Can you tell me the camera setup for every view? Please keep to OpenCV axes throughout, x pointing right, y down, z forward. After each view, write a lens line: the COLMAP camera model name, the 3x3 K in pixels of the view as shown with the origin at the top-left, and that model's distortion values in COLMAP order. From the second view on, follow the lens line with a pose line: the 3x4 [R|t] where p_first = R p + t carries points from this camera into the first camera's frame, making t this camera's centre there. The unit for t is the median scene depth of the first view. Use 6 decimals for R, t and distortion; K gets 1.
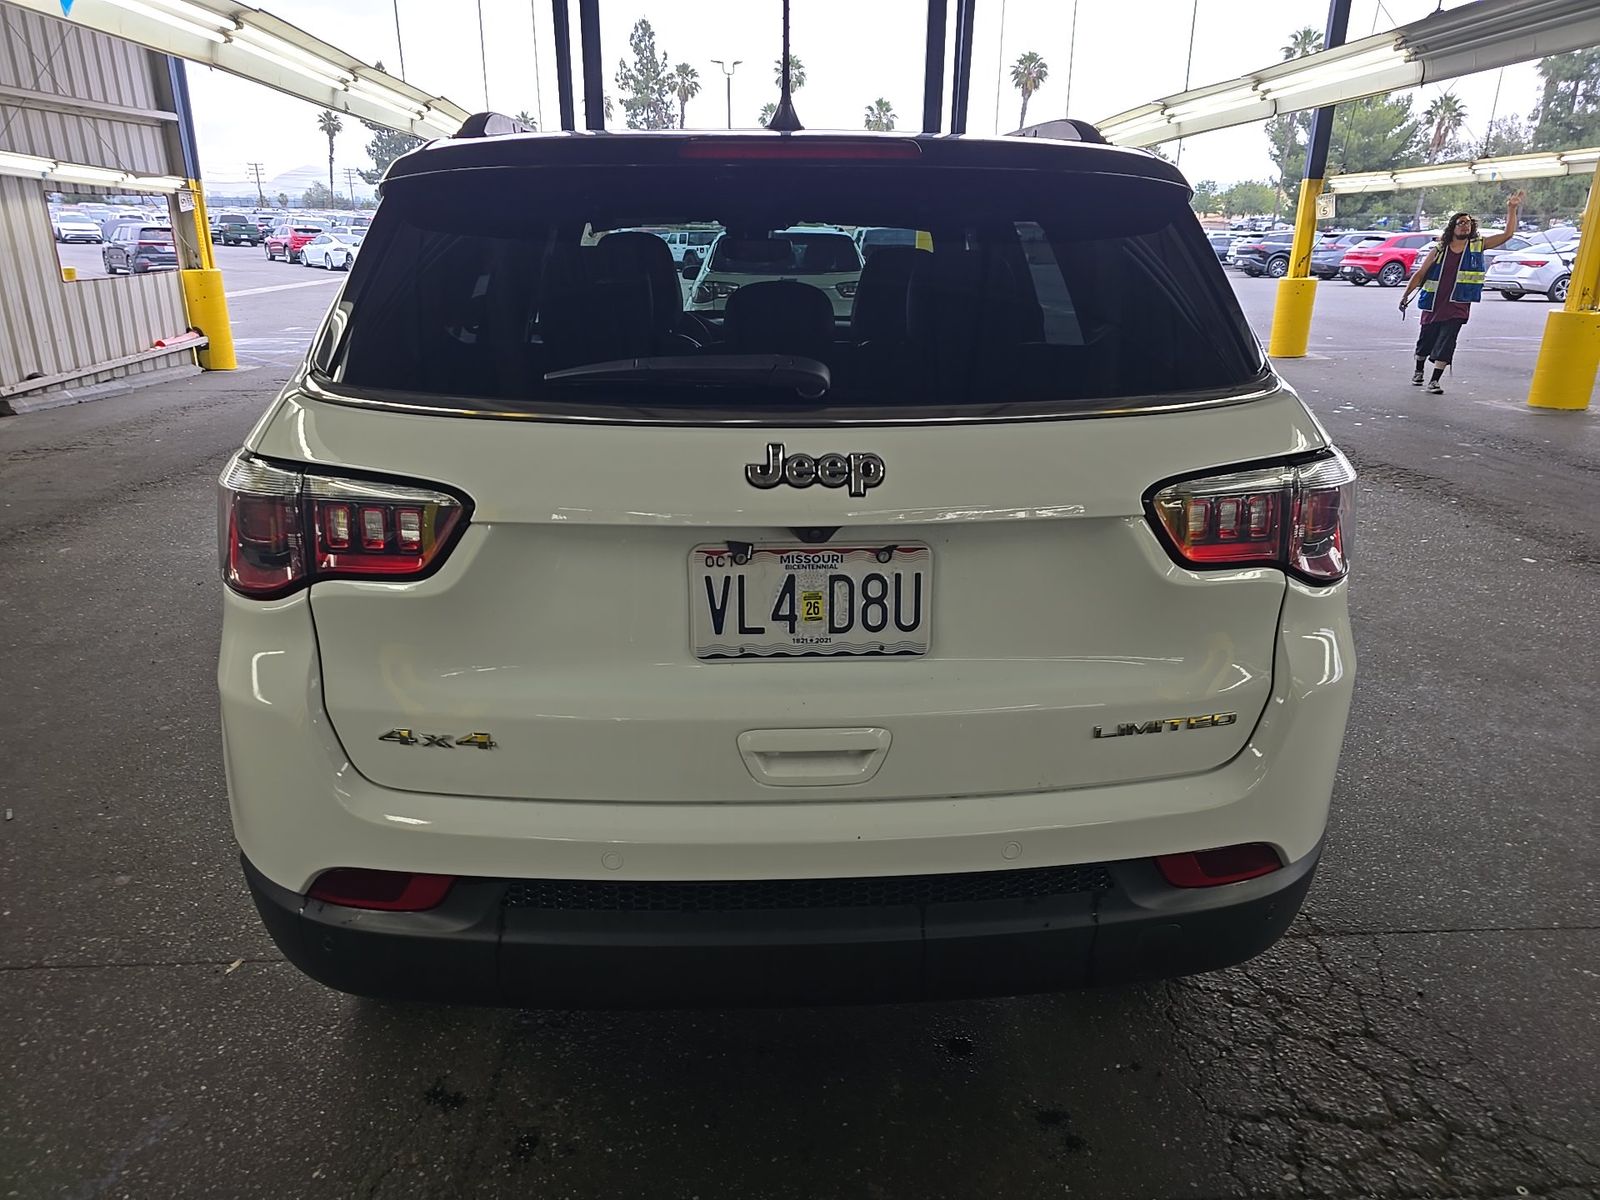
lens RADIAL K [[1067.0, 0, 783.2], [0, 1067.0, 596.9], [0, 0, 1]] dist [0.033295, -0.035746]
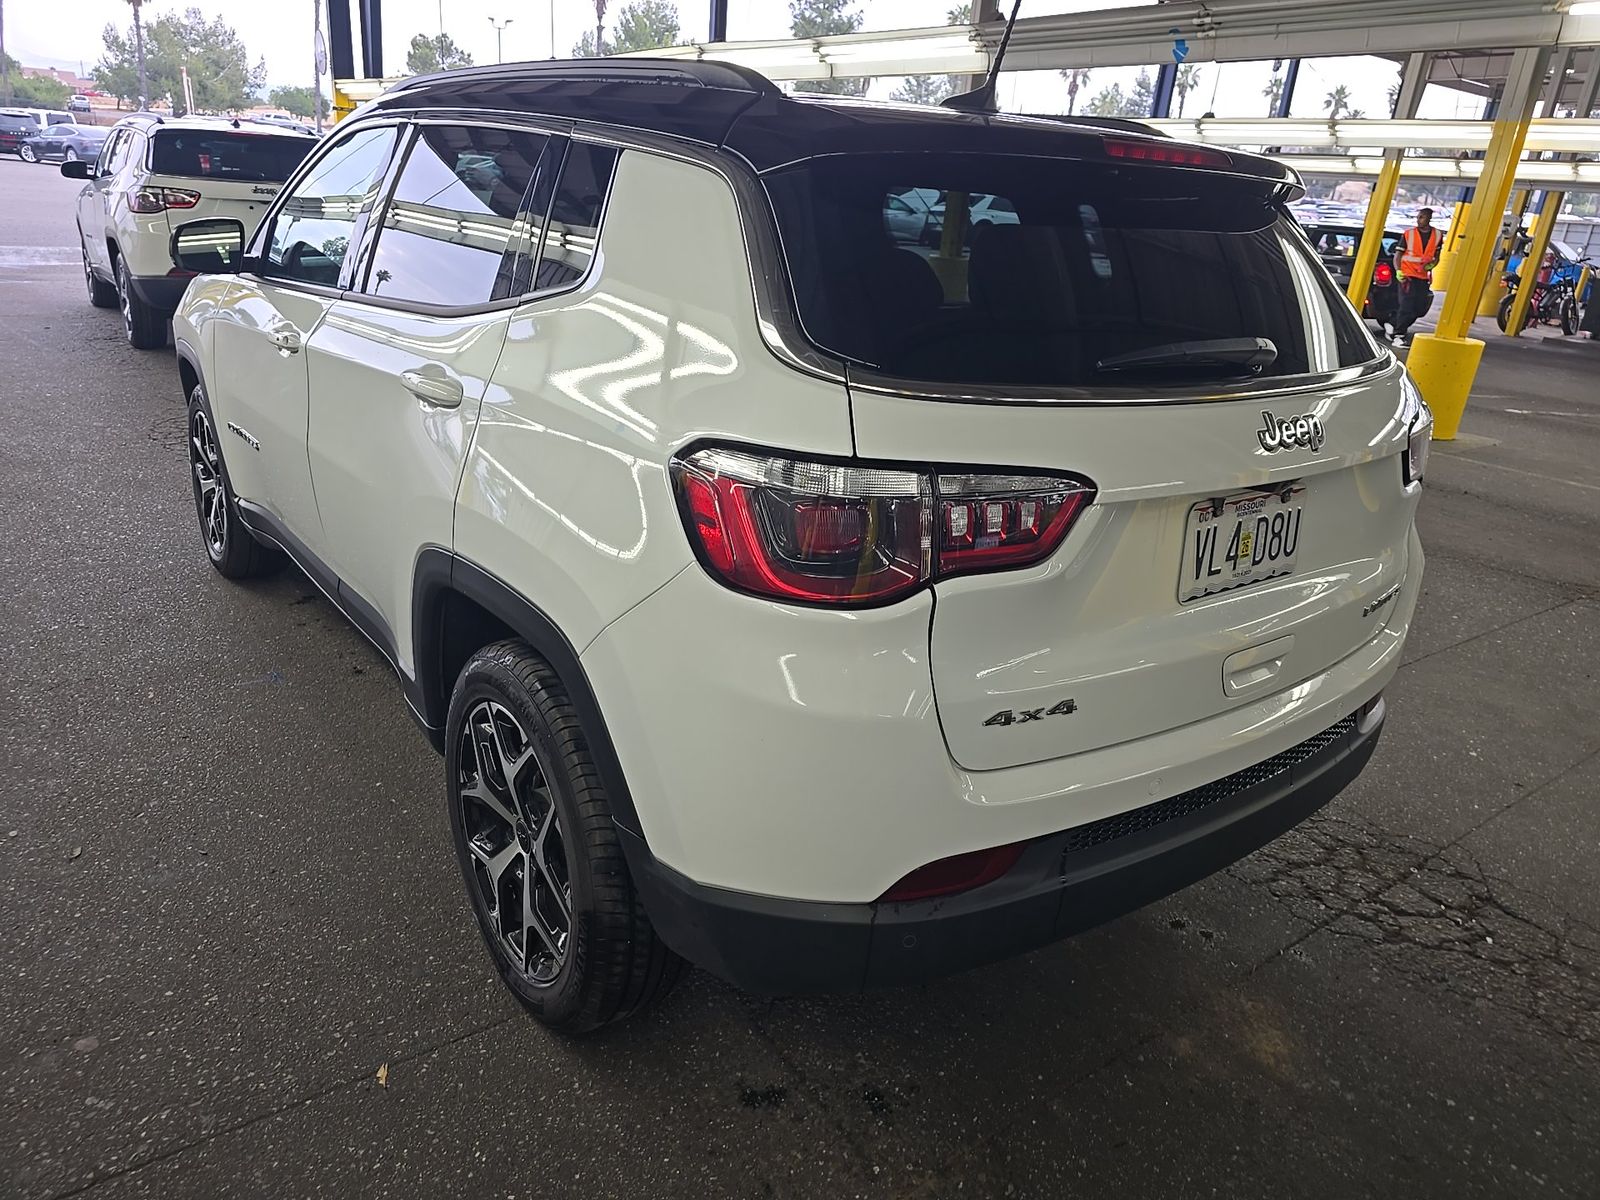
lens RADIAL K [[1067.0, 0, 807.7], [0, 1067.0, 591.6], [0, 0, 1]] dist [0.033295, -0.035746]
pose [[0.834014, -0.142612, 0.532994, -1.049435], [0.107728, 0.989516, 0.096194, -0.110689], [-0.541124, -0.022809, 0.840633, 0.239893]]
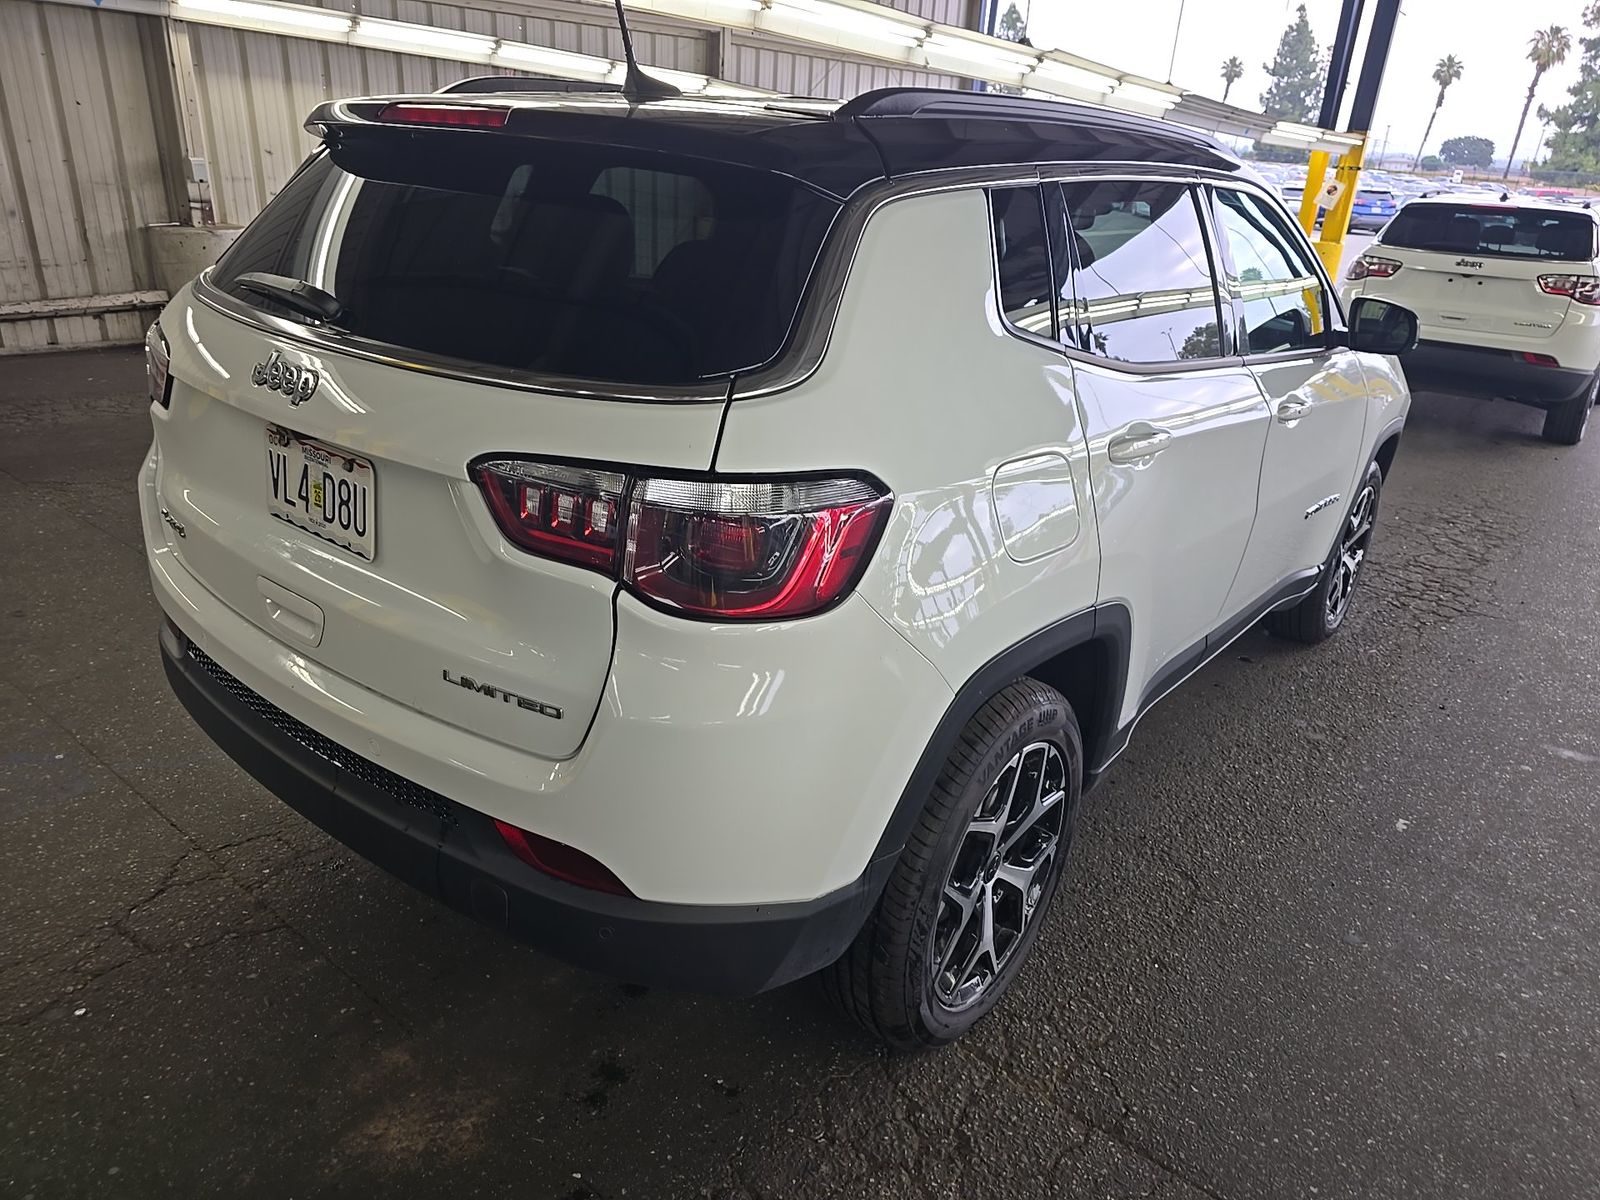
lens RADIAL K [[1067.0, 0, 785.7], [0, 1067.0, 599.5], [0, 0, 1]] dist [0.033295, -0.035746]
pose [[0.750164, 0.292277, -0.593152, 1.185829], [-0.265265, 0.954686, 0.134942, -0.183384], [0.605714, 0.056114, 0.793701, 0.359905]]
